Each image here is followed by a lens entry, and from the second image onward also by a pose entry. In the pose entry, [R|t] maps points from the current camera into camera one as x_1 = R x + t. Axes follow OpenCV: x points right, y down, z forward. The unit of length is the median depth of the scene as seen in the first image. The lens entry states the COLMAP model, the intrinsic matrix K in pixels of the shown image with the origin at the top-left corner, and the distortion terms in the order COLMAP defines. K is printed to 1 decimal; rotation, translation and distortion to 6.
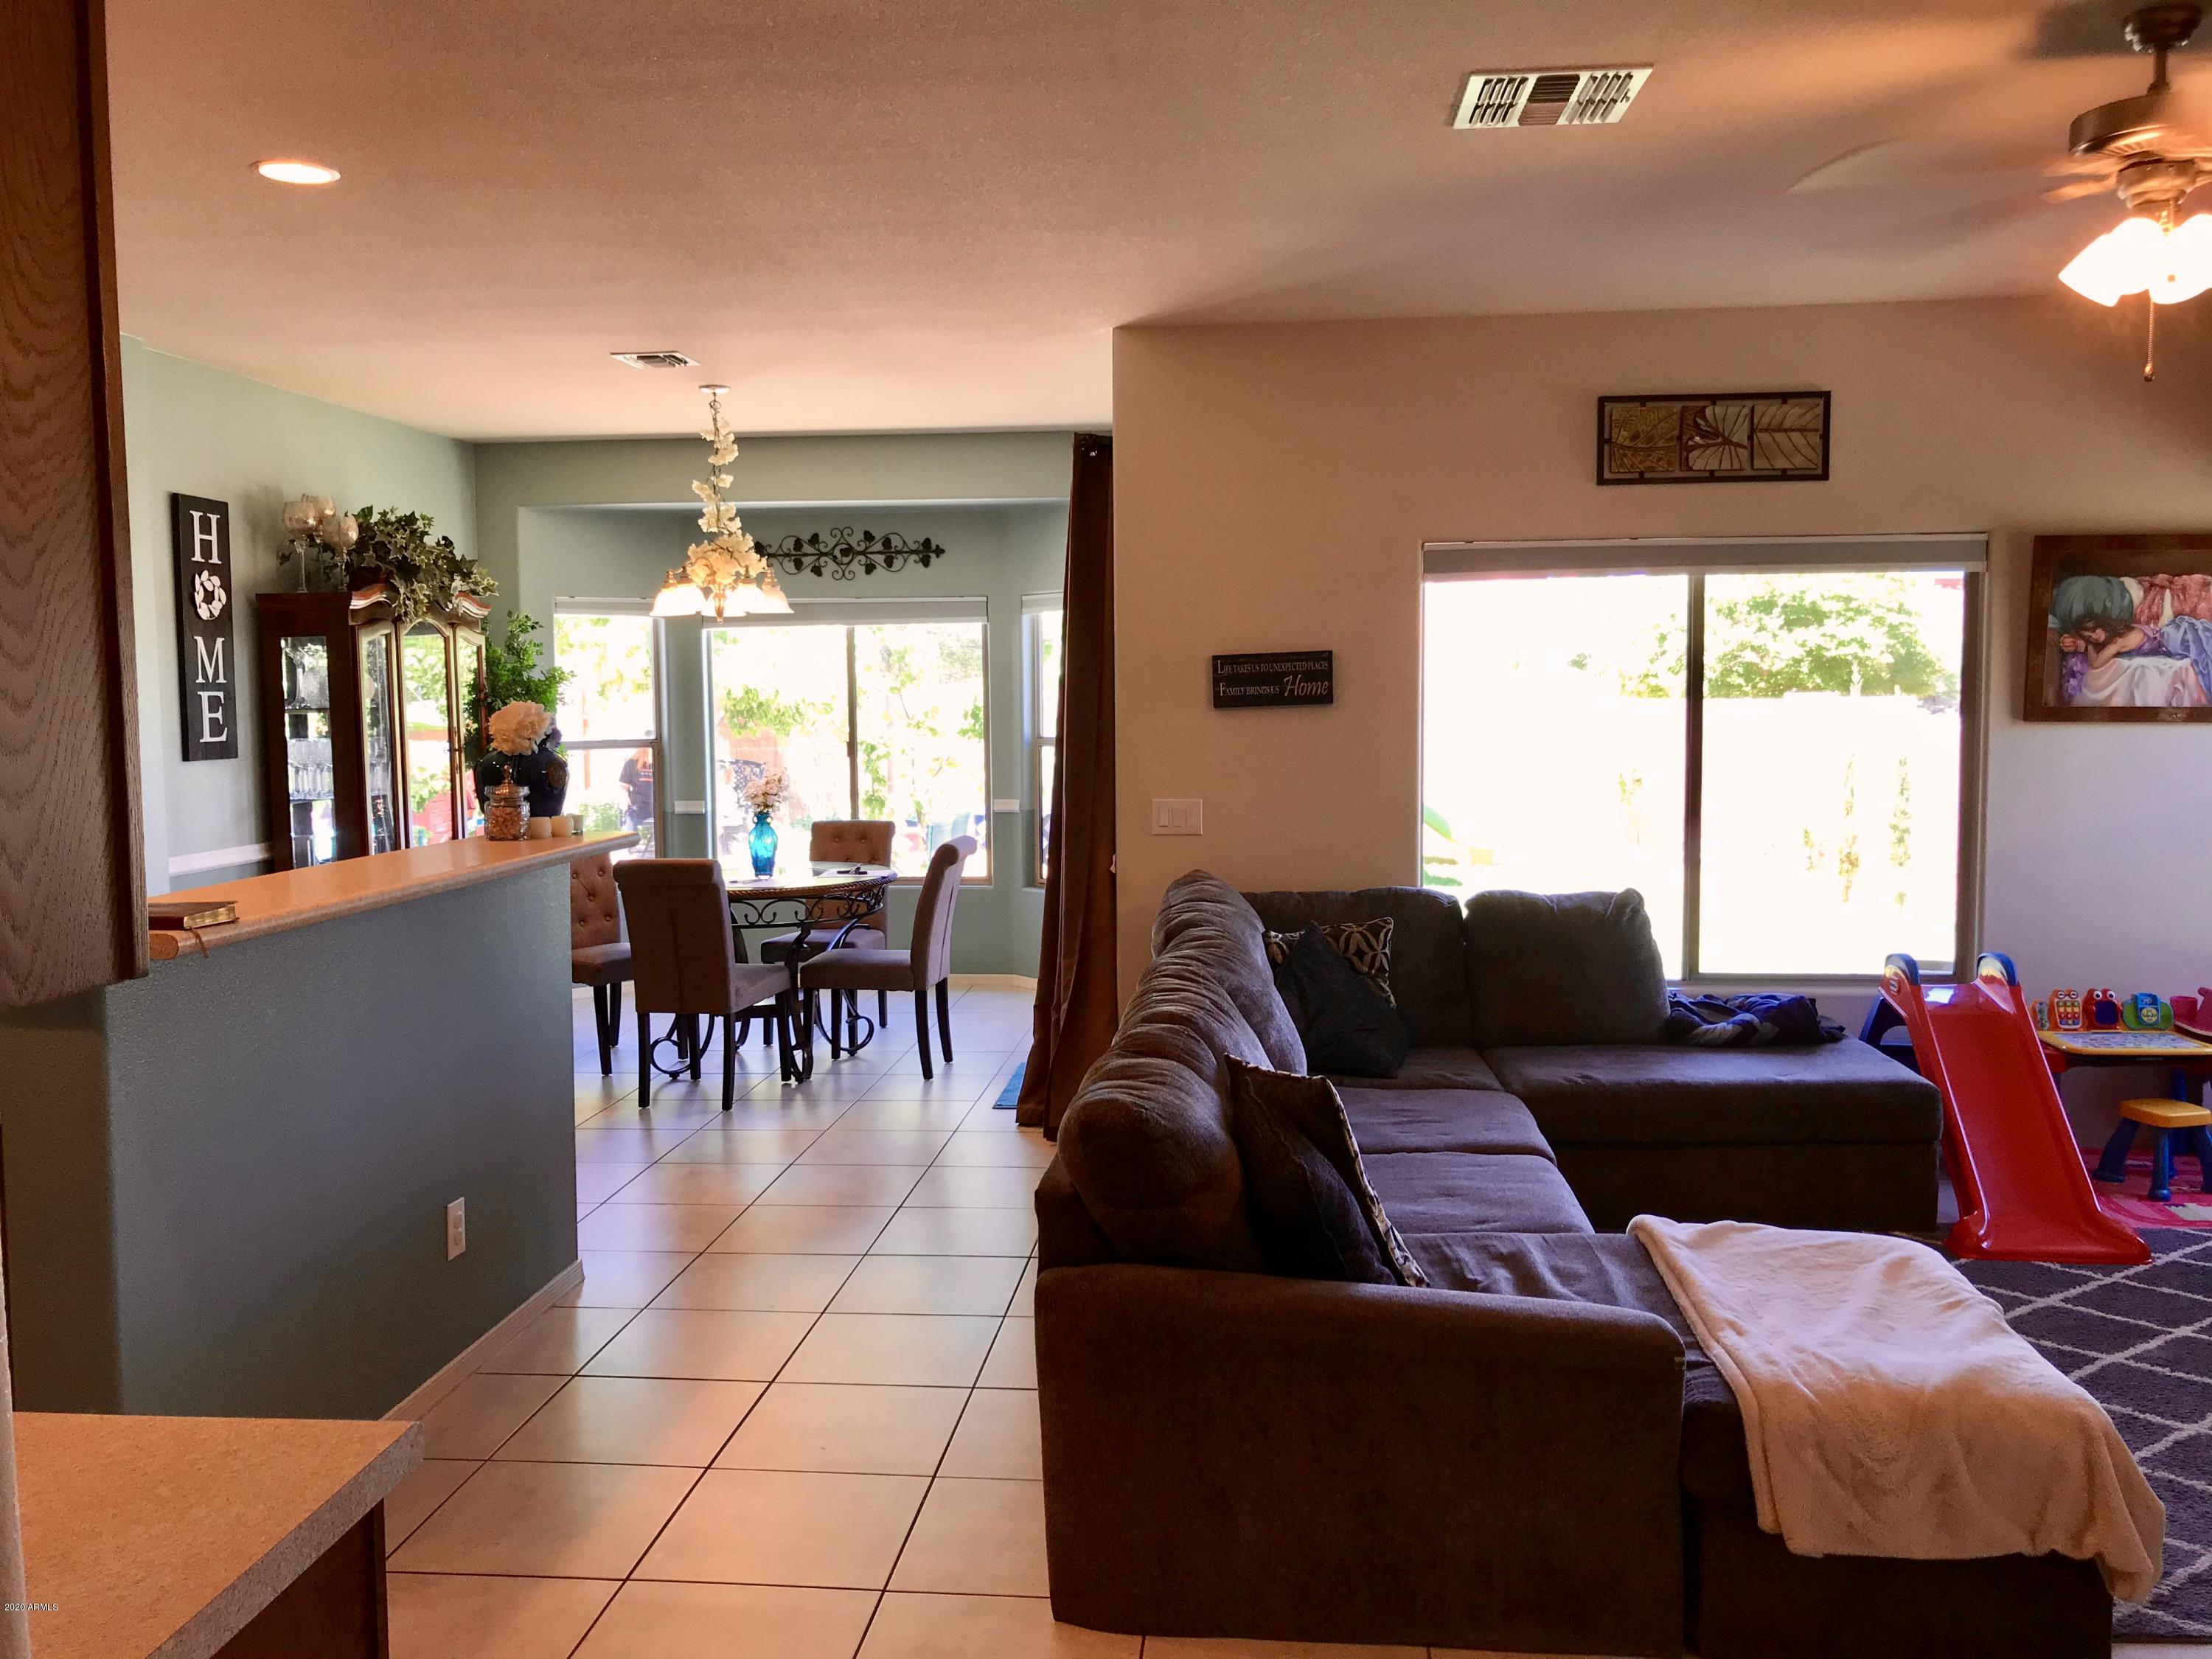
lens RADIAL K [[1844.0, 0, 1113.4], [0, 1844.0, 835.3], [0, 0, 1]] dist [0.047253, -0.051822]
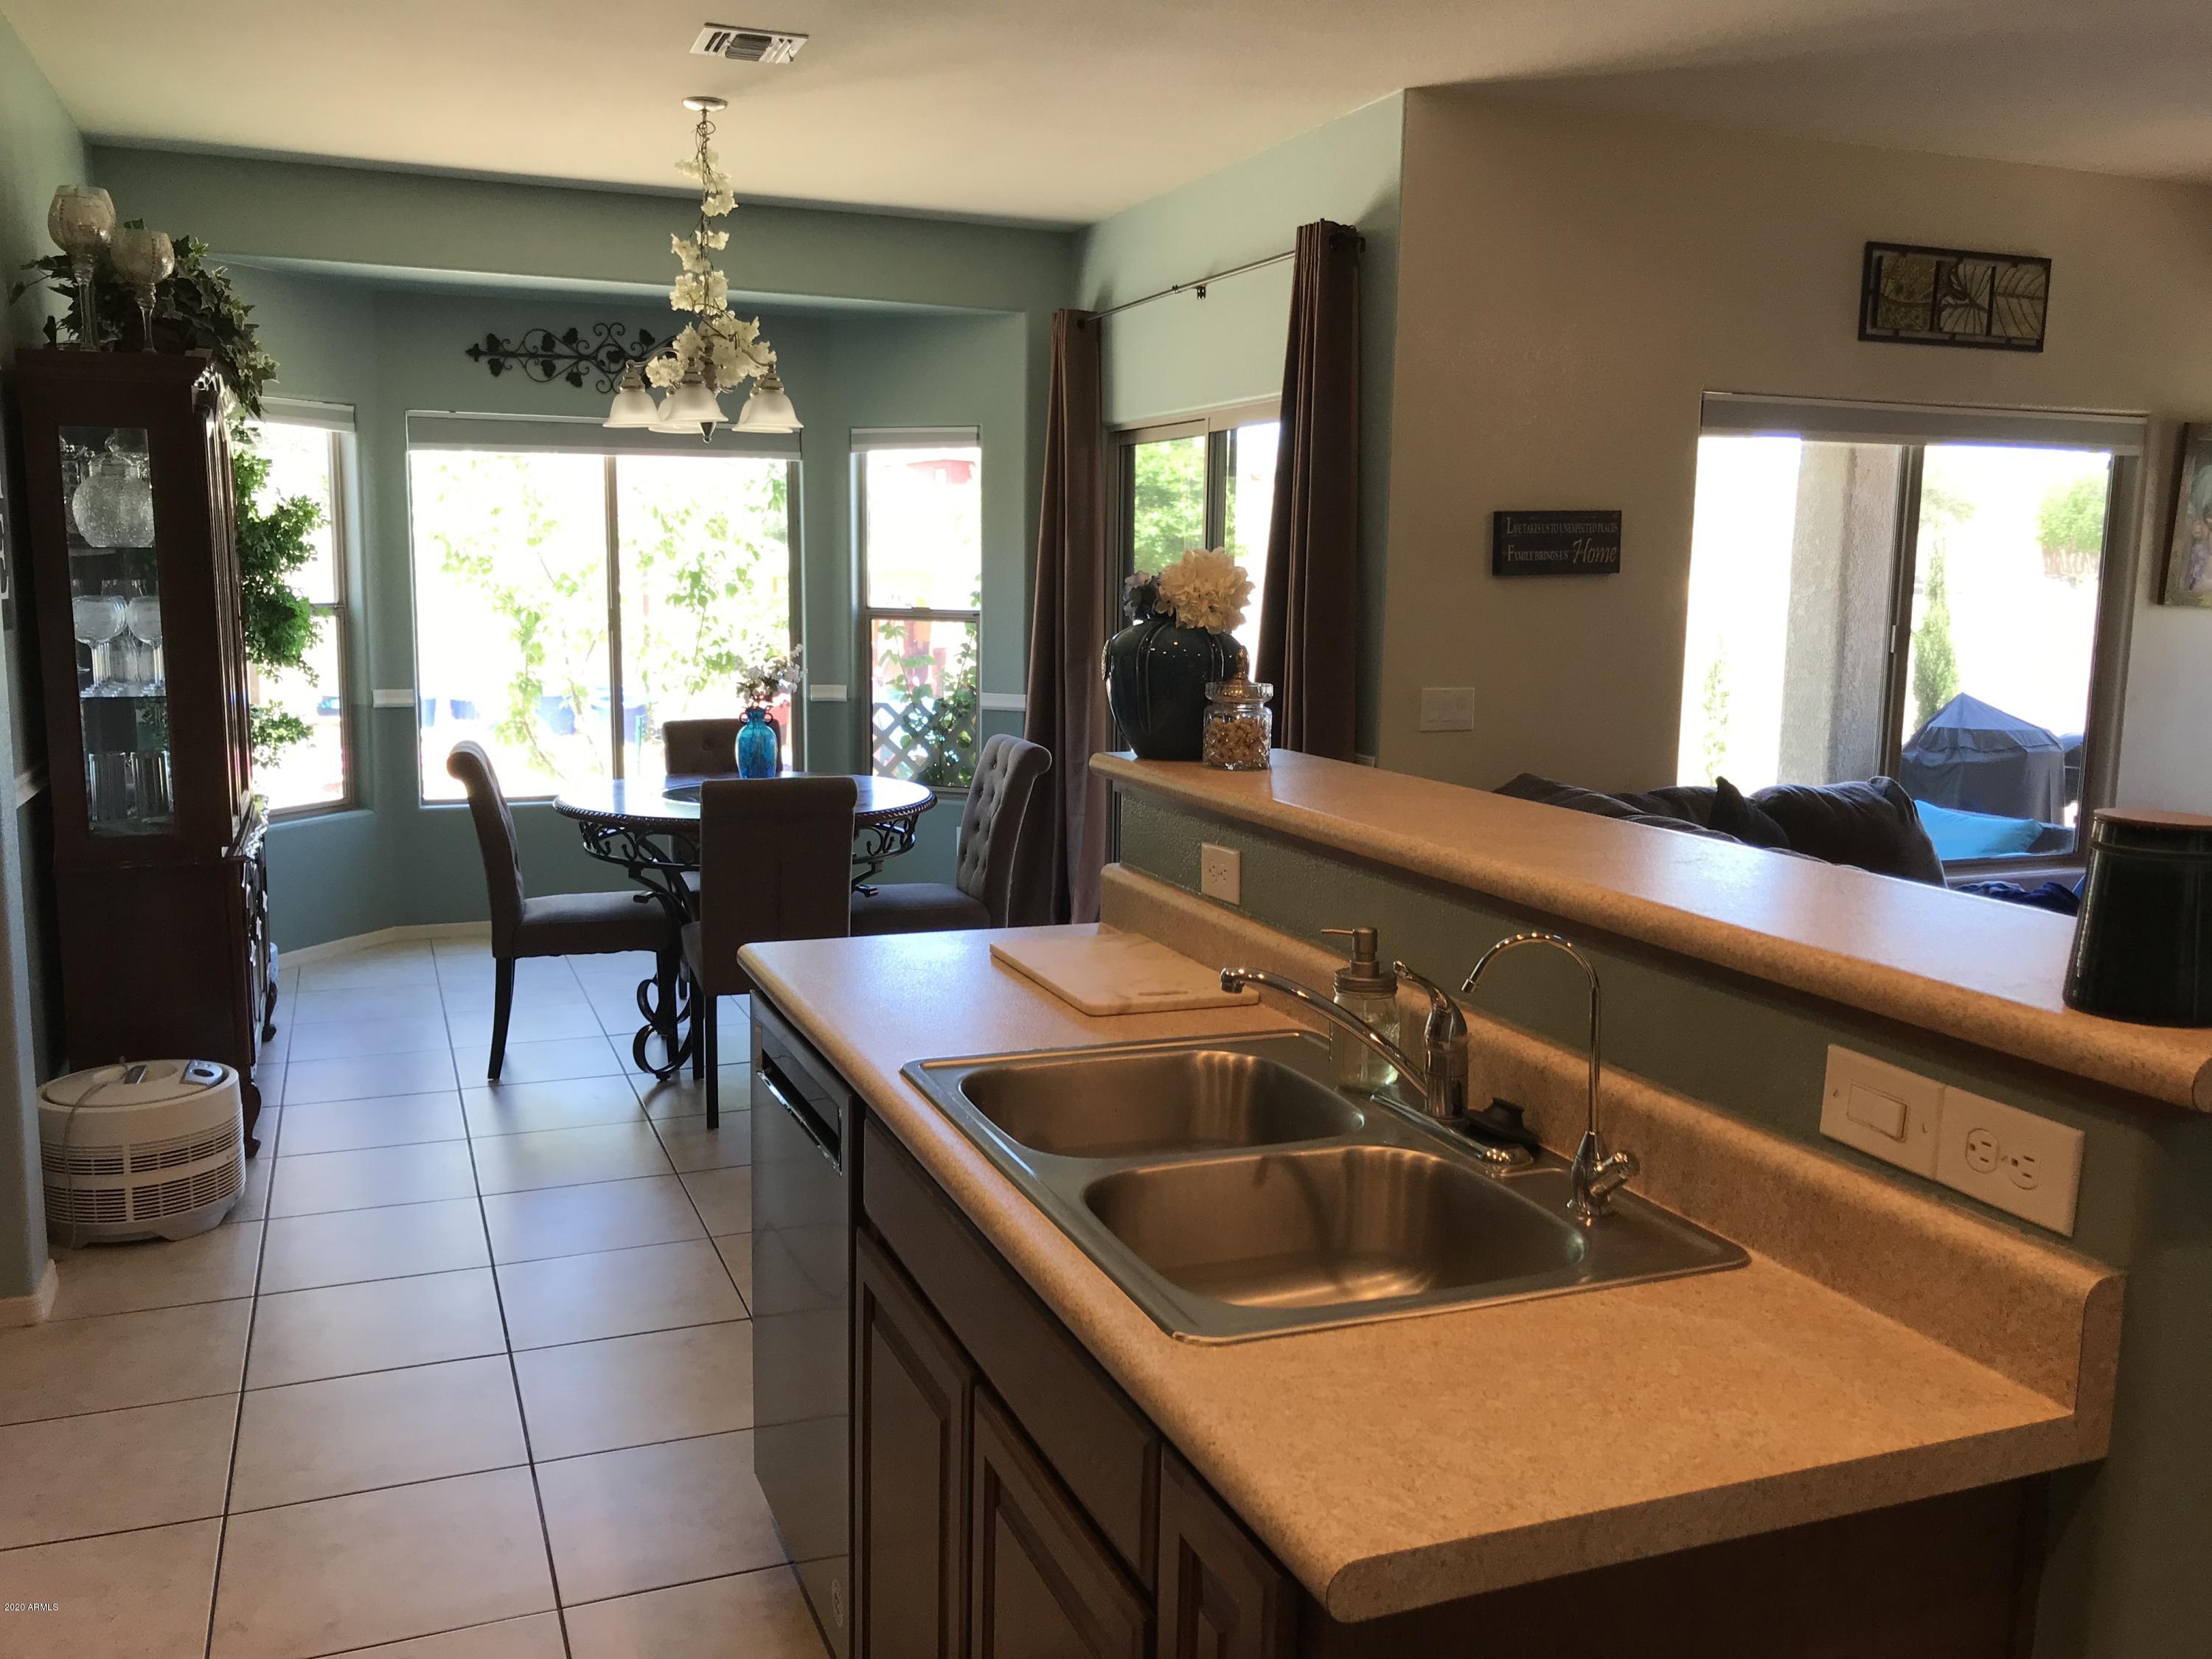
lens RADIAL K [[1844.0, 0, 1101.7], [0, 1844.0, 817.9], [0, 0, 1]] dist [0.047253, -0.051822]
pose [[0.881436, -0.041906, 0.470441, -0.505500], [0.014147, 0.997952, 0.062390, -0.014873], [-0.472092, -0.048338, 0.880223, 0.349291]]
